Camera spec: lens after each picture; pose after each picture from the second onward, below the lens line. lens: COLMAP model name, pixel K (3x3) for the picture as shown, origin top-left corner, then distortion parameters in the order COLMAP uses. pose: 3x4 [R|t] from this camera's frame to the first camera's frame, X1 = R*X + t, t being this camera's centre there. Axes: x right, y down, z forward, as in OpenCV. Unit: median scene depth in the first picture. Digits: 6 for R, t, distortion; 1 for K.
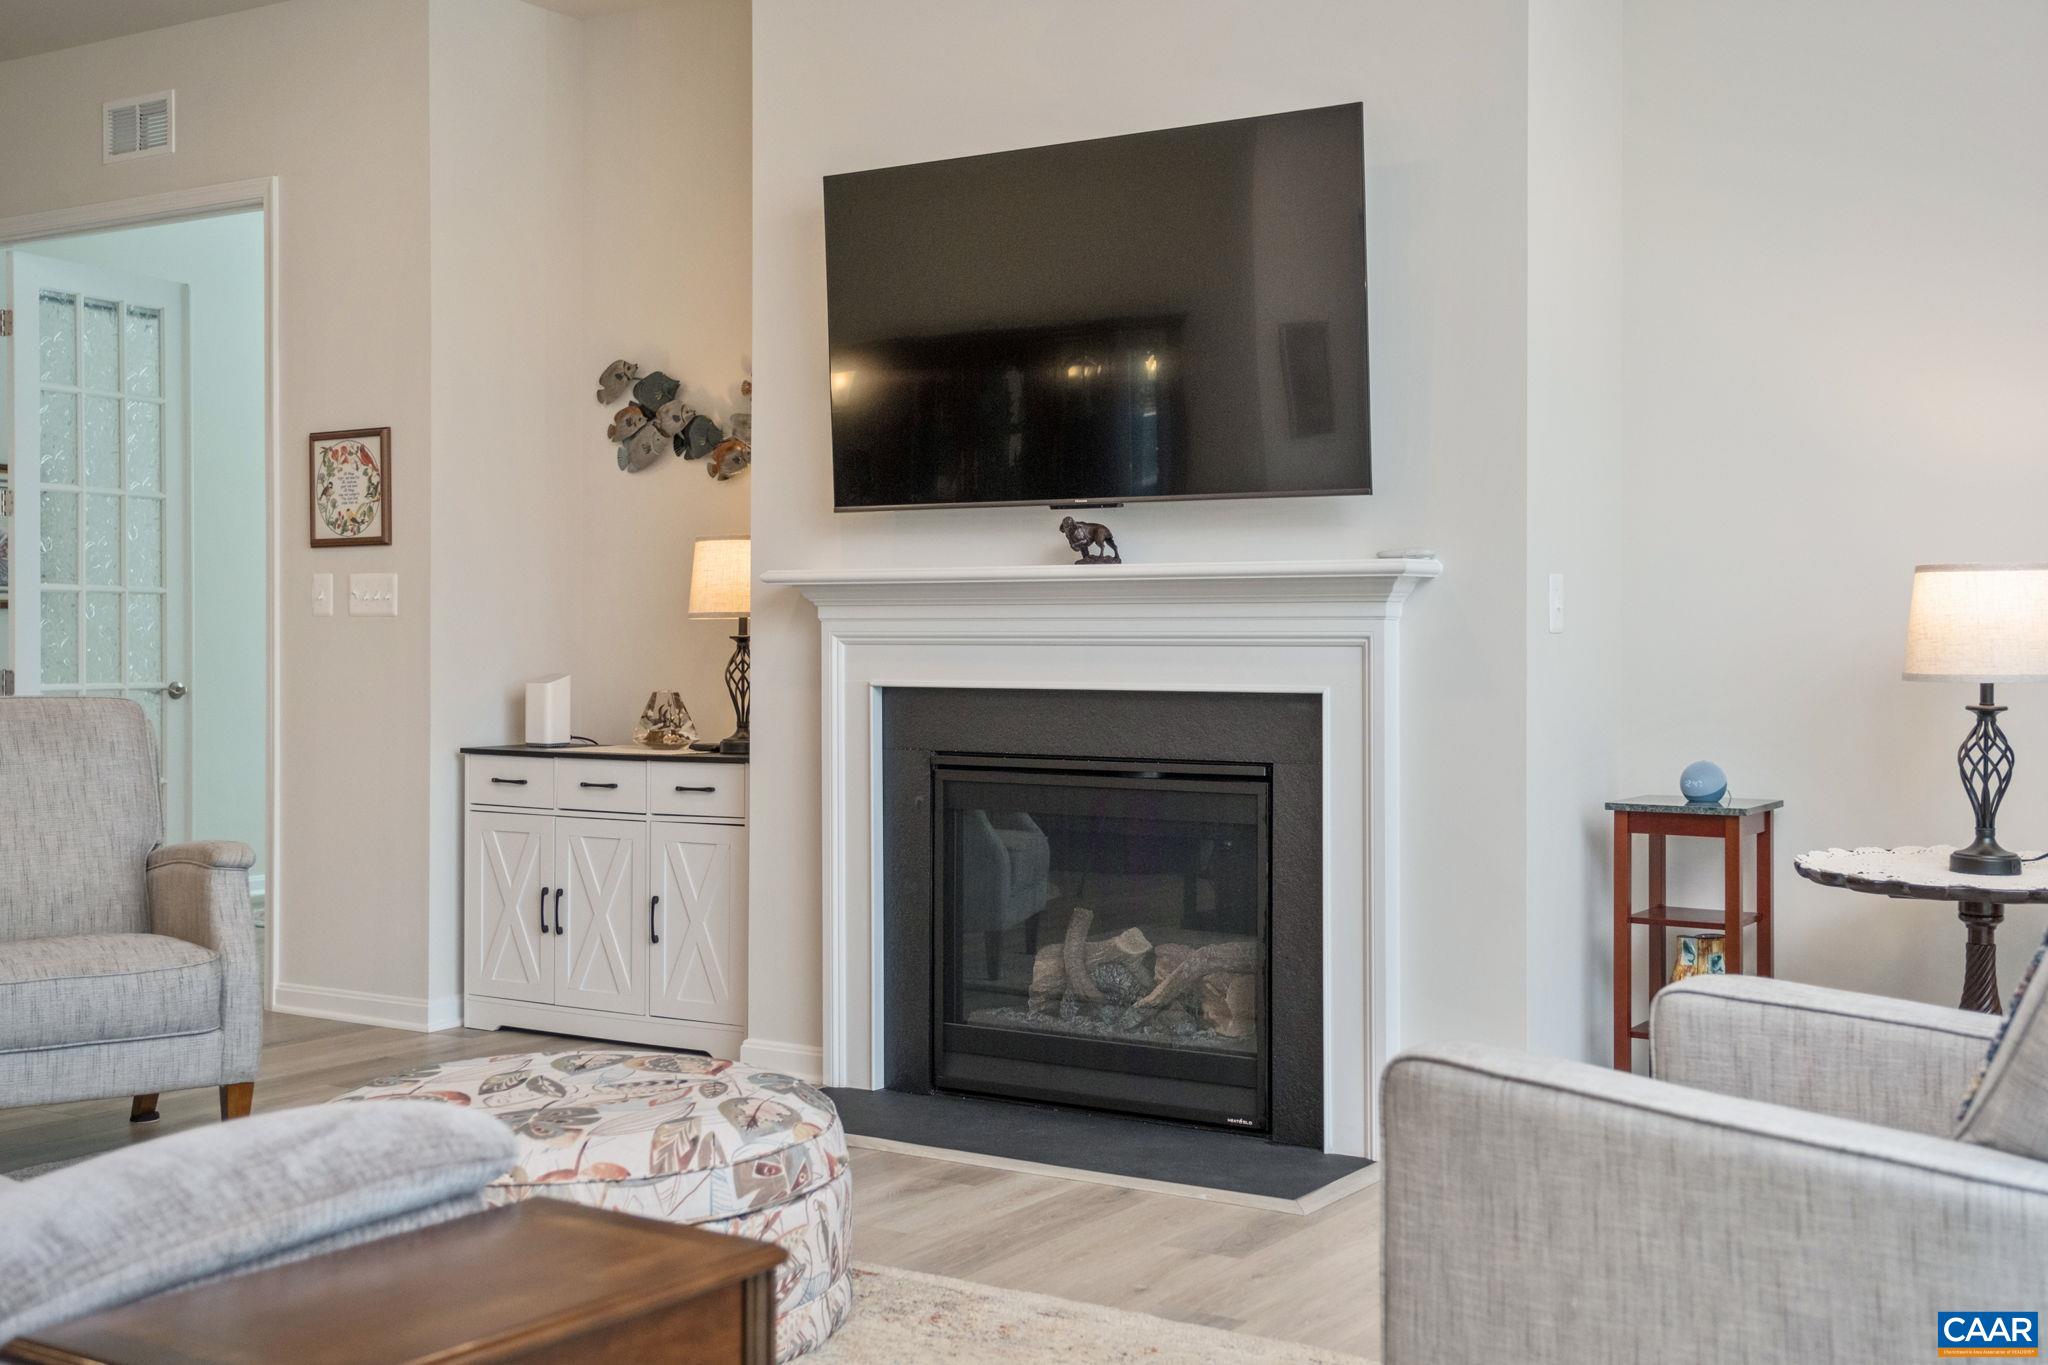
lens RADIAL K [[2245.7, 0, 1023.3], [0, 2245.7, 654.7], [0, 0, 1]] dist [0.012964, 0.025850]
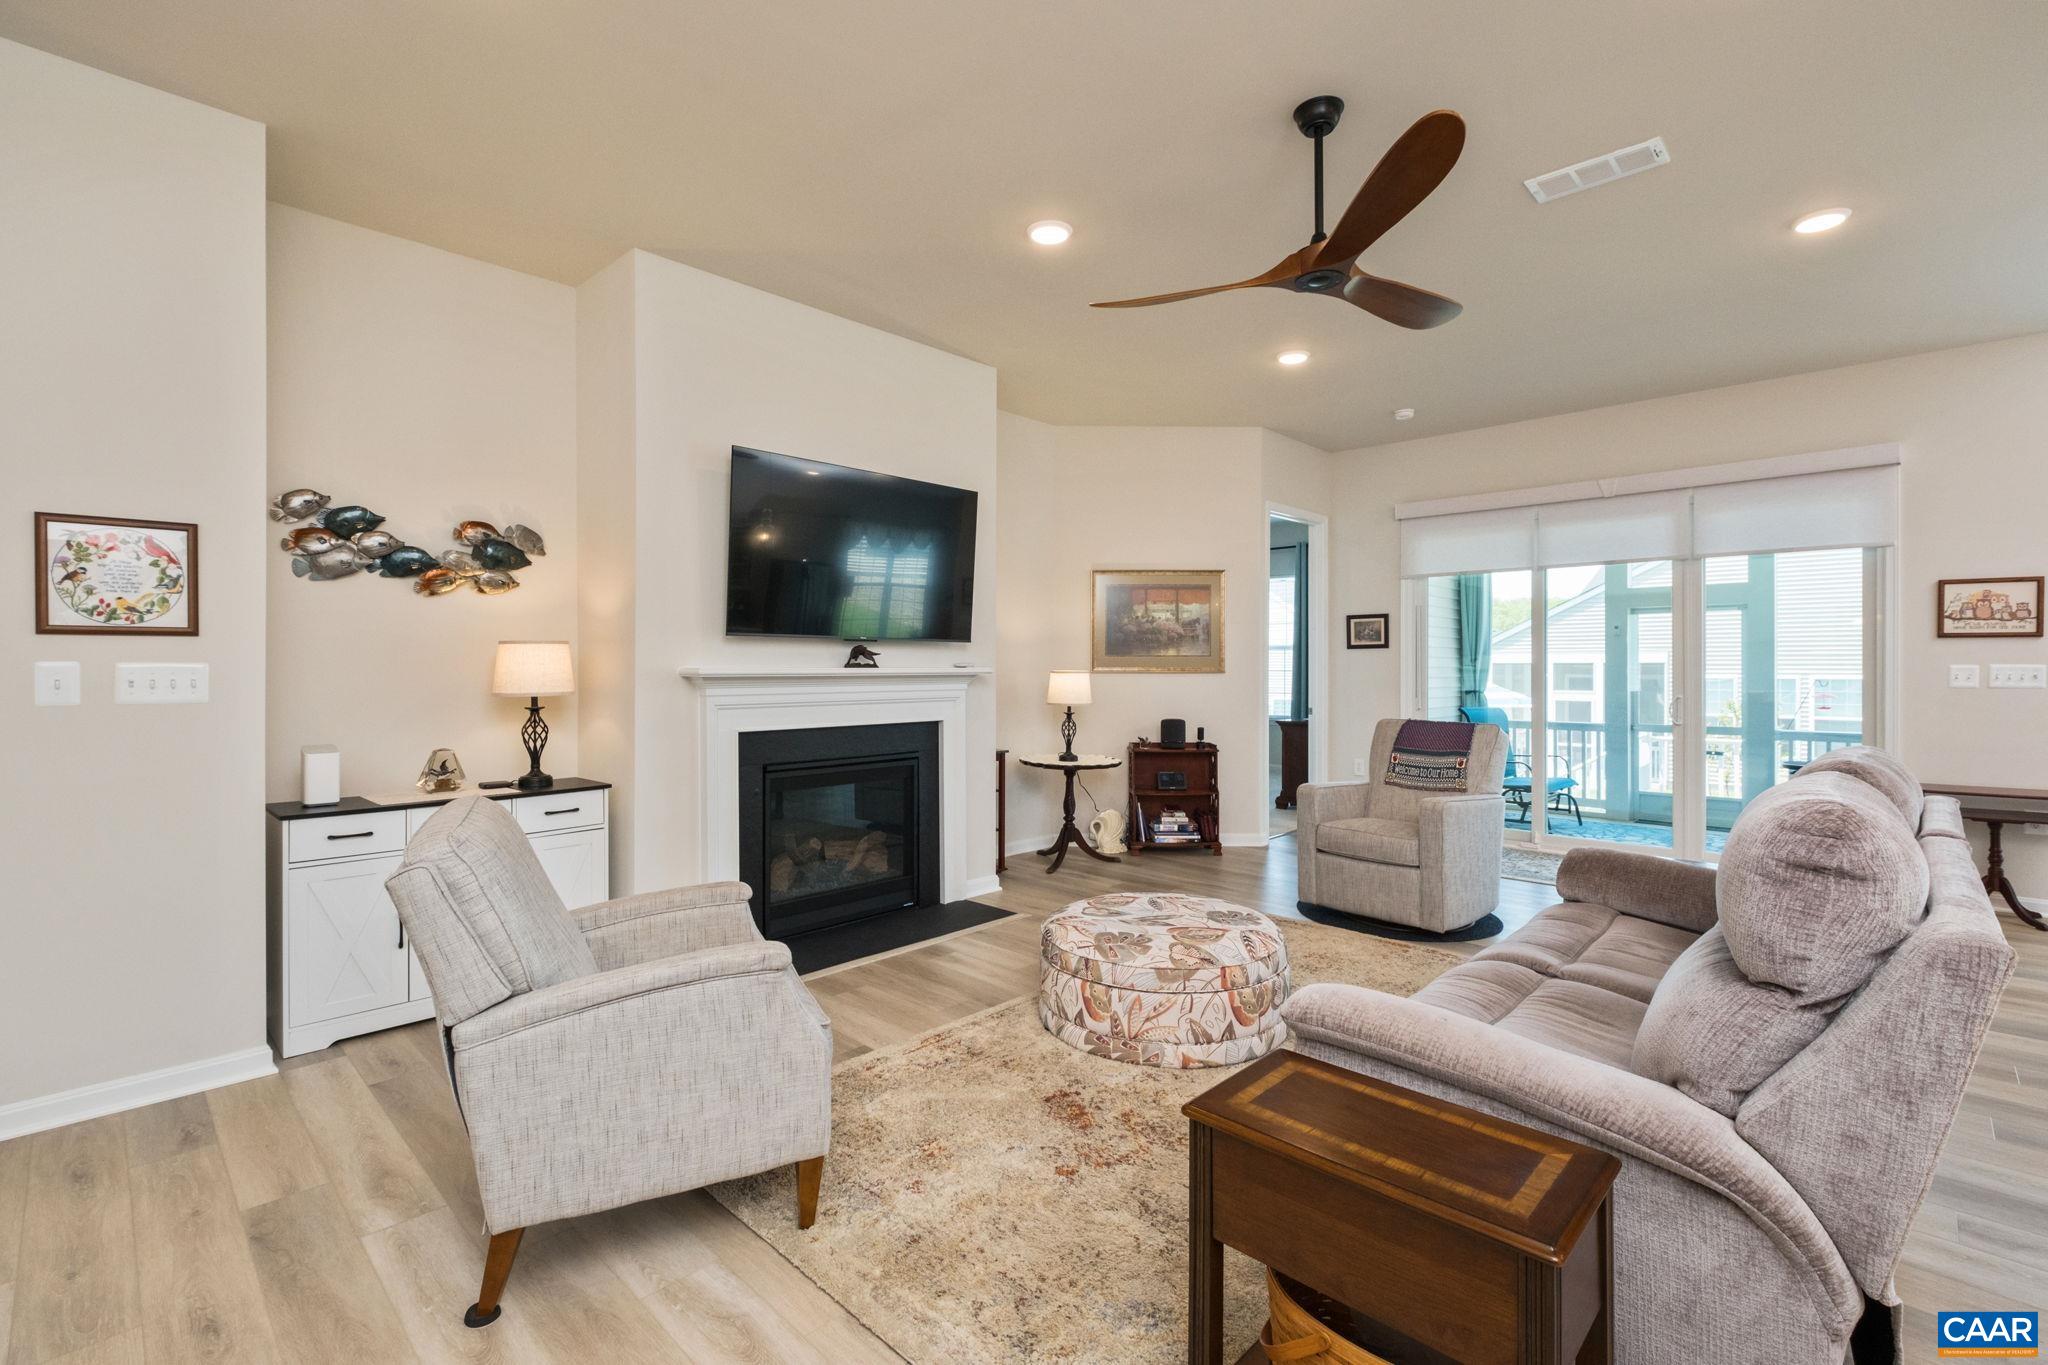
lens RADIAL K [[913.1, 0, 1027.2], [0, 913.1, 689.0], [0, 0, 1]] dist [0.001942, 0.000266]
pose [[0.194069, -0.027816, 0.980593, -0.745603], [0.005055, 0.999613, 0.027355, -0.039871], [-0.980975, -0.000352, 0.194134, 0.631086]]
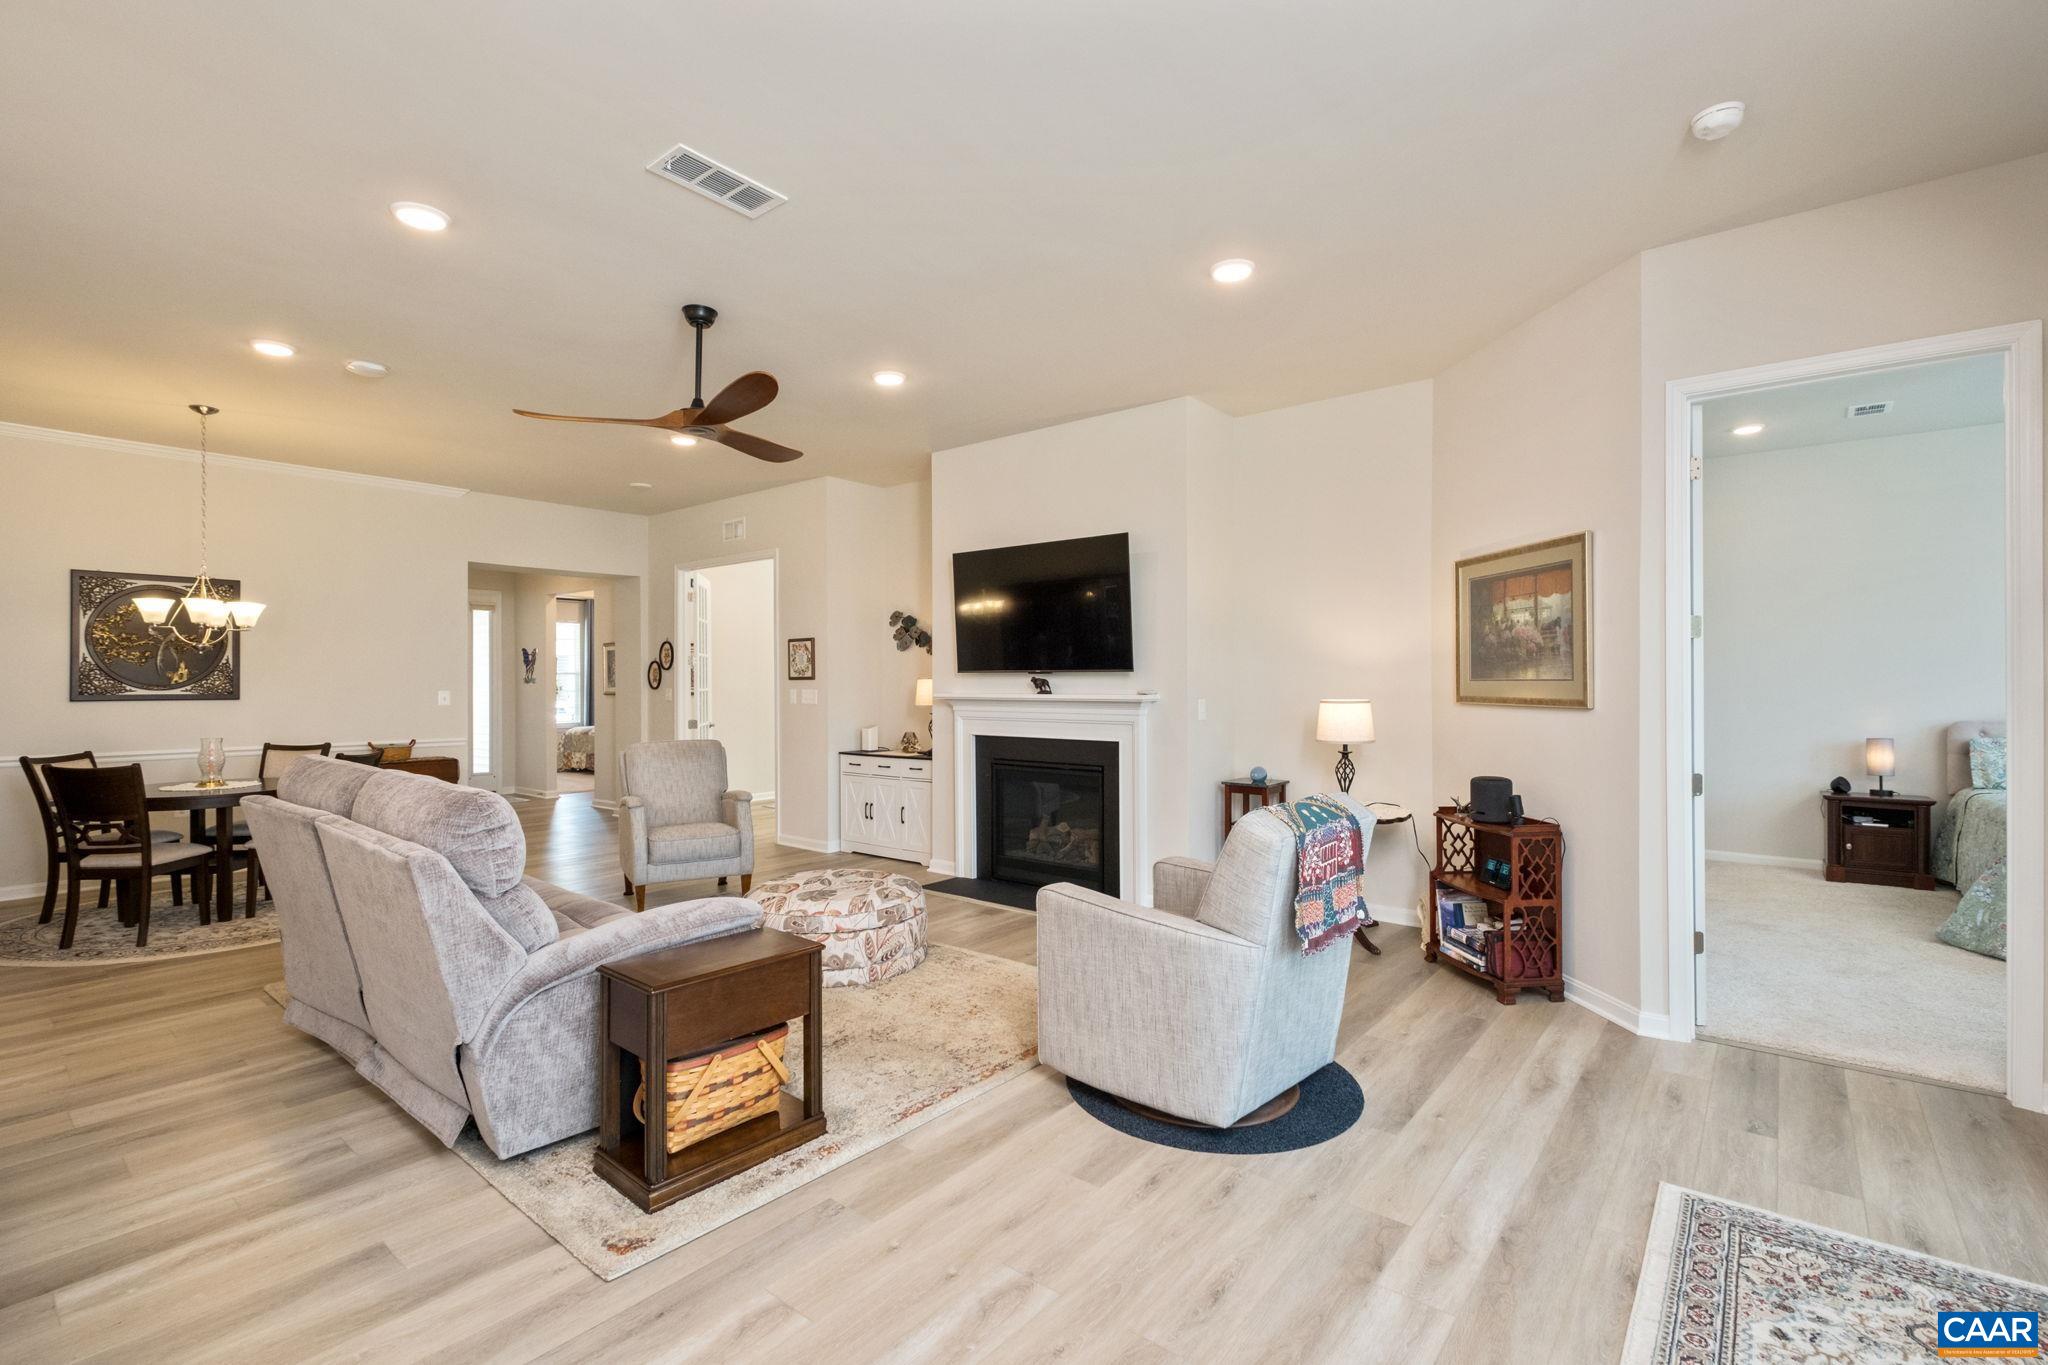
lens RADIAL K [[913.1, 0, 1027.2], [0, 913.1, 689.0], [0, 0, 1]] dist [0.001942, 0.000266]
pose [[0.993642, -0.005436, -0.112453, 0.131355], [0.005905, 0.999975, 0.003841, -0.047180], [0.112429, -0.004481, 0.993650, -0.124856]]
